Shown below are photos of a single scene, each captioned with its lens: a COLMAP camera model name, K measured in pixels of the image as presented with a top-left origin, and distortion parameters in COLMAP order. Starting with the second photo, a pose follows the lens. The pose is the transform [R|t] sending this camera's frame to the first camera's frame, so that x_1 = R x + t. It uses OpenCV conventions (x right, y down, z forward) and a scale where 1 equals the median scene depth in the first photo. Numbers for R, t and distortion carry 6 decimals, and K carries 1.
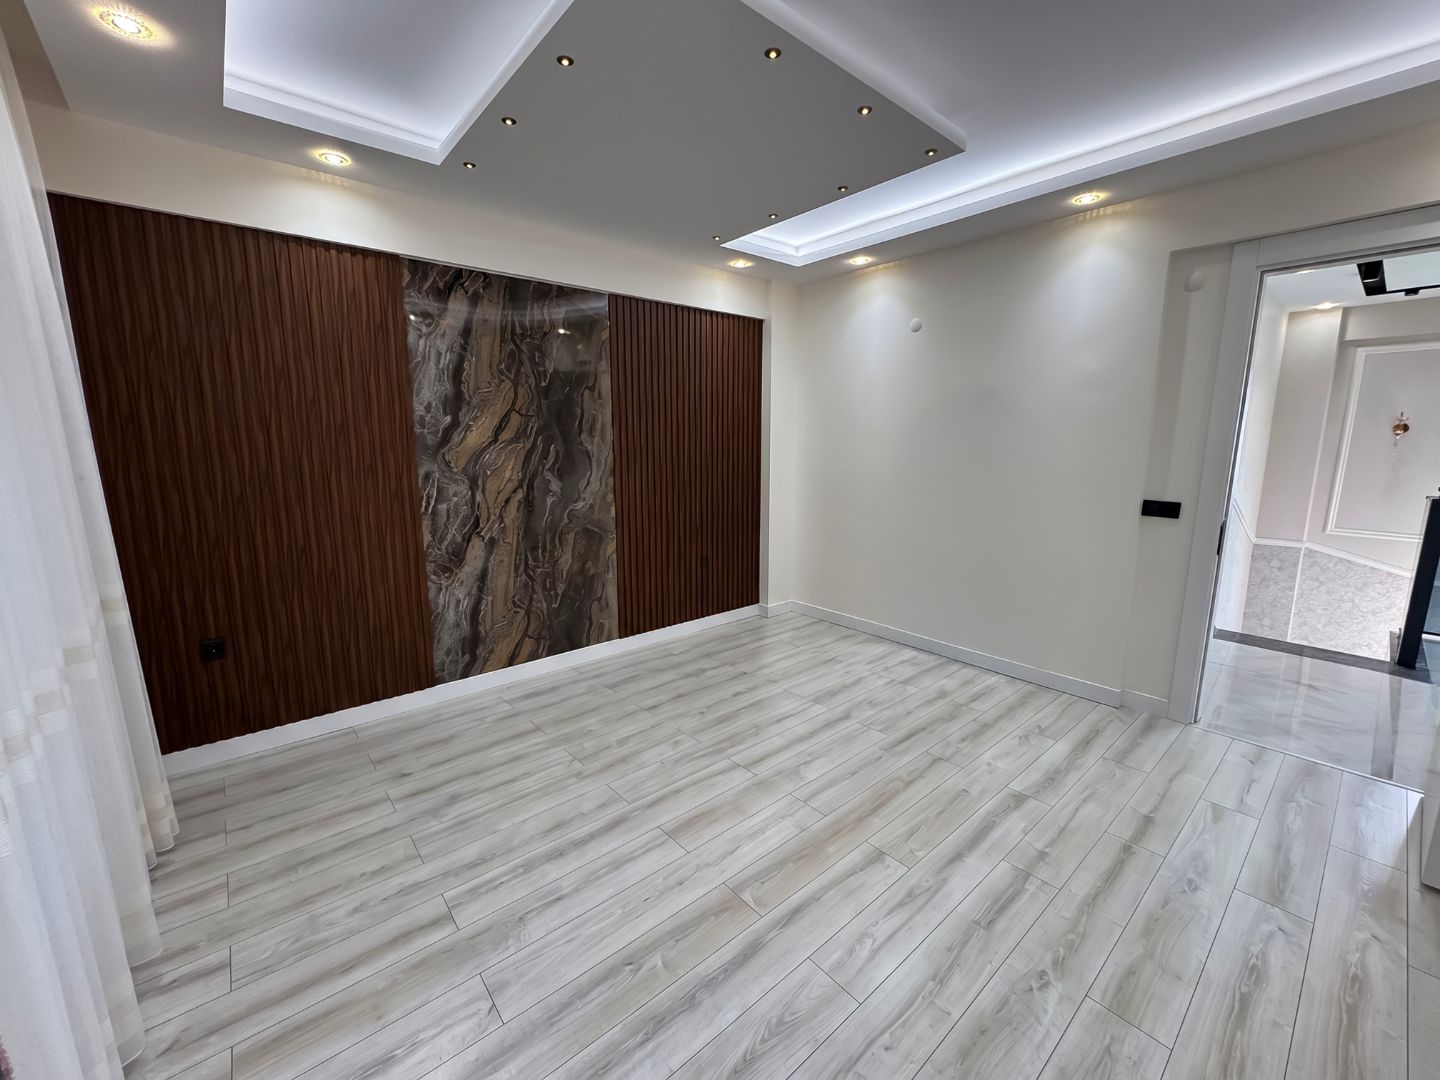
lens RADIAL K [[576.5, 0, 710.2], [0, 576.5, 543.8], [0, 0, 1]] dist [0.000980, 0.000040]
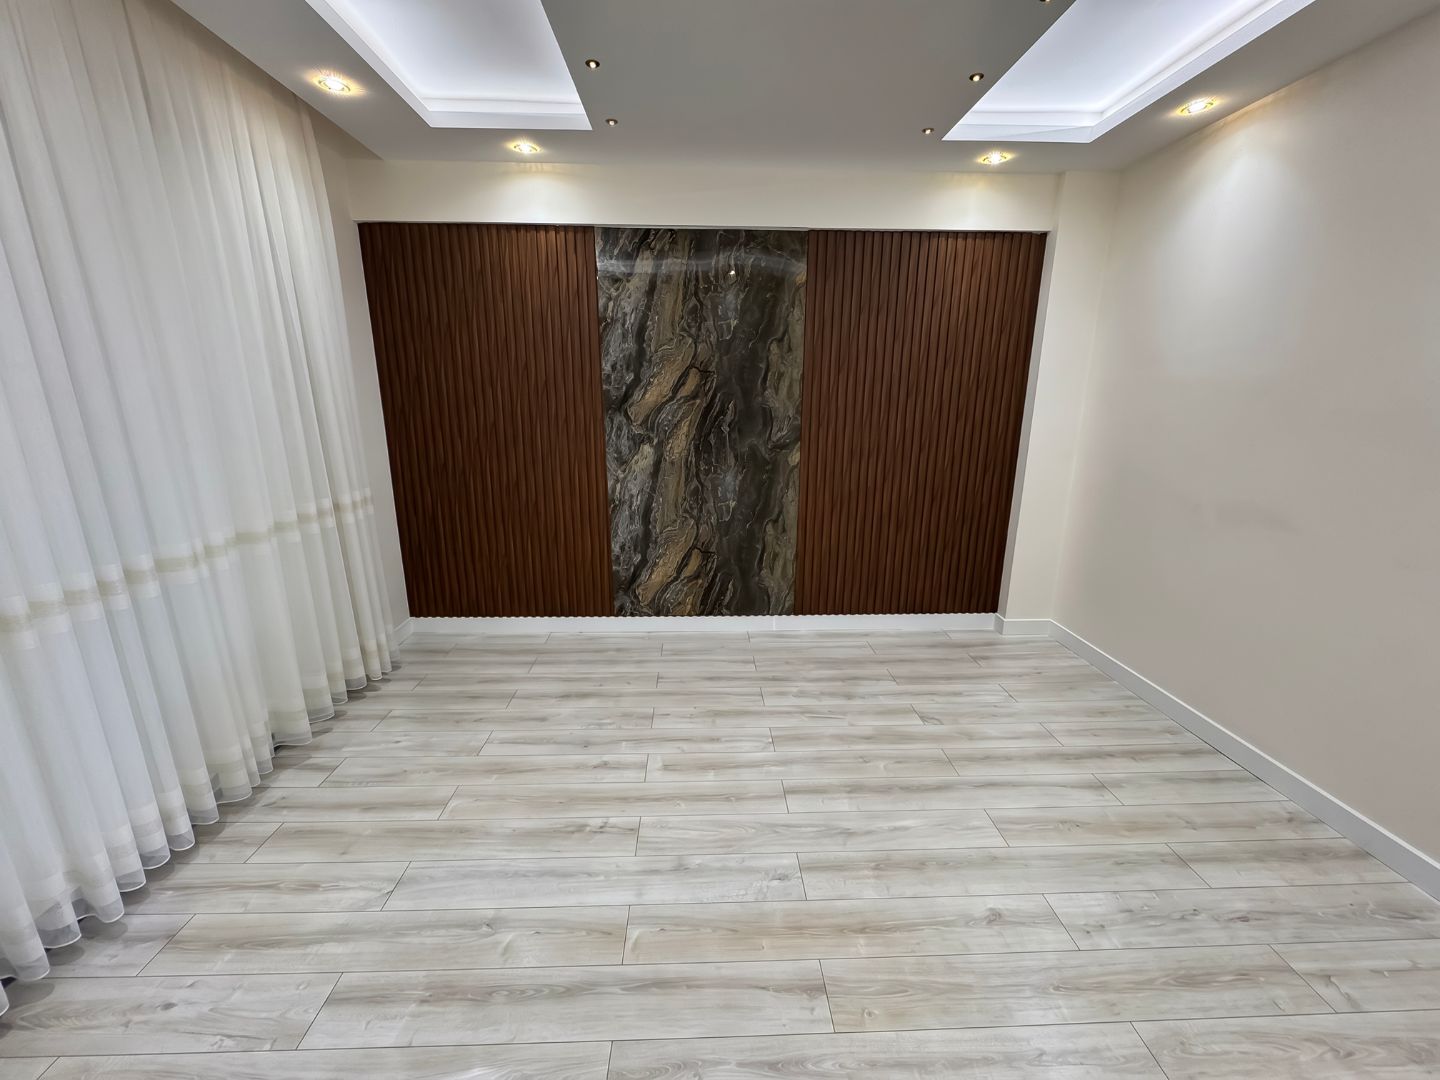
lens RADIAL K [[576.5, 0, 719.7], [0, 576.5, 537.8], [0, 0, 1]] dist [0.000980, 0.000040]
pose [[0.788708, 0.156700, -0.594462, 0.359479], [-0.119272, 0.987600, 0.102085, -0.048867], [0.603087, -0.009612, 0.797617, 0.240063]]
